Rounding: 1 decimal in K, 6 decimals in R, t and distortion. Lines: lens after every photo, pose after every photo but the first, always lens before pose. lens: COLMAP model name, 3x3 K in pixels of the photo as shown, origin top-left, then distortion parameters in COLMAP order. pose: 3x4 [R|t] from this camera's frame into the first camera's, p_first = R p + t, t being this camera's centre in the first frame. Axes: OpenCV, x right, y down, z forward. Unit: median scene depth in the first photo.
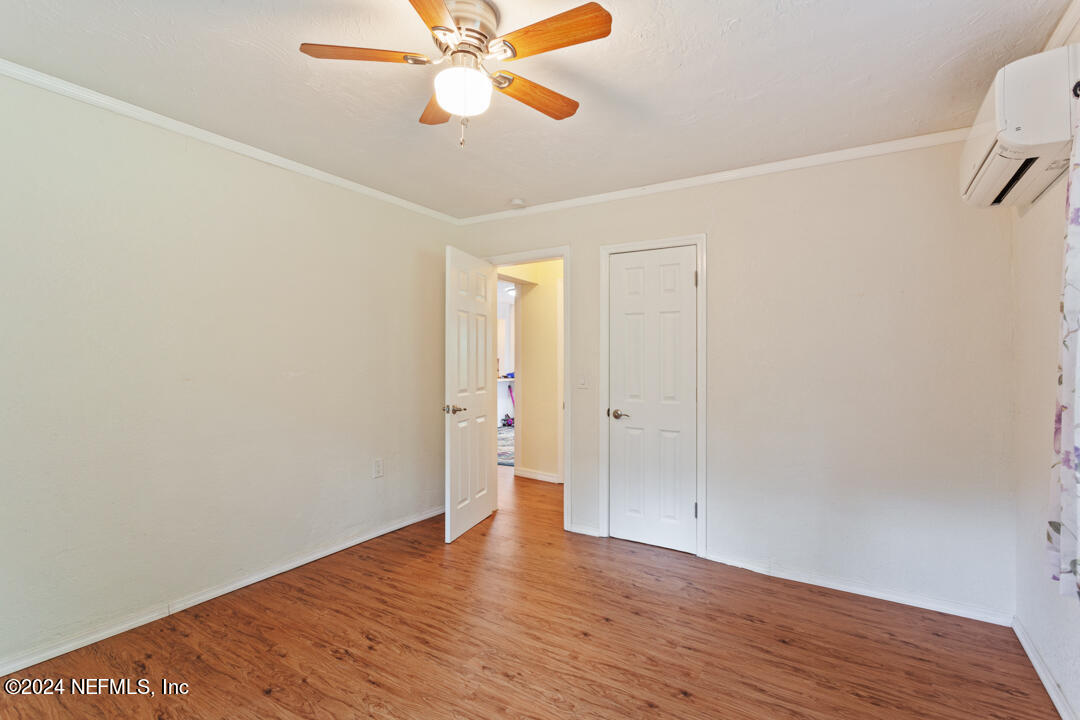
lens RADIAL K [[517.3, 0, 551.8], [0, 517.3, 357.0], [0, 0, 1]] dist [0.001485, 0.000377]
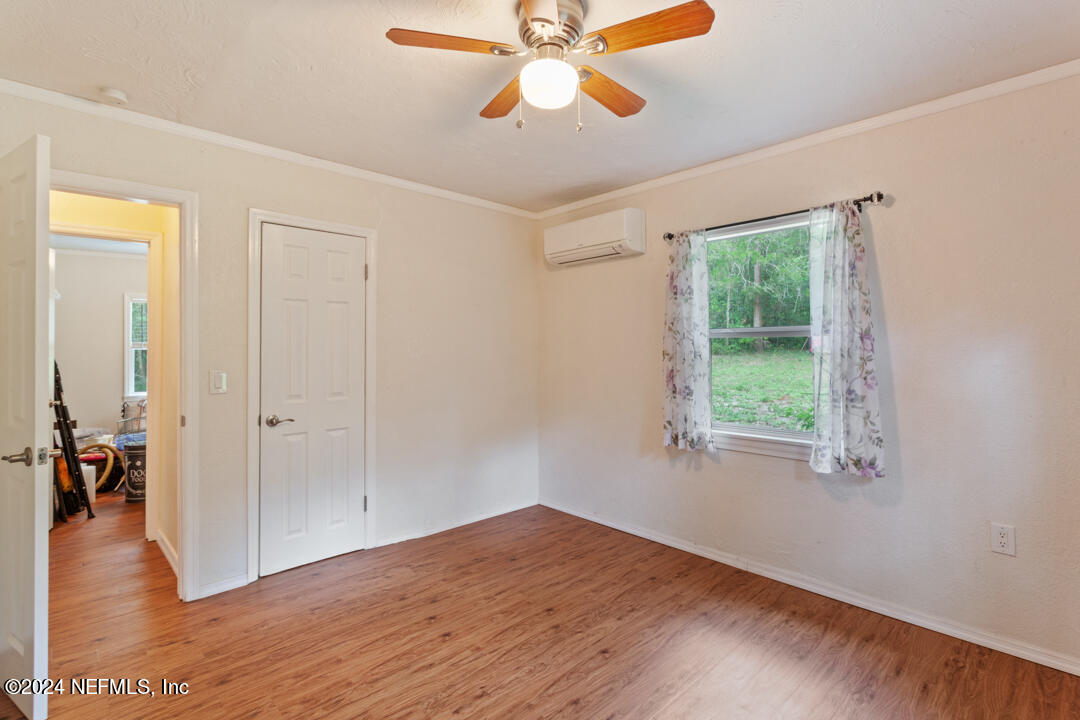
lens RADIAL K [[517.3, 0, 551.8], [0, 517.3, 357.0], [0, 0, 1]] dist [0.001485, 0.000377]
pose [[0.232439, -0.017968, 0.972445, -0.775693], [0.000914, 0.999833, 0.018256, -0.004694], [-0.972611, -0.003354, 0.232416, 0.546244]]
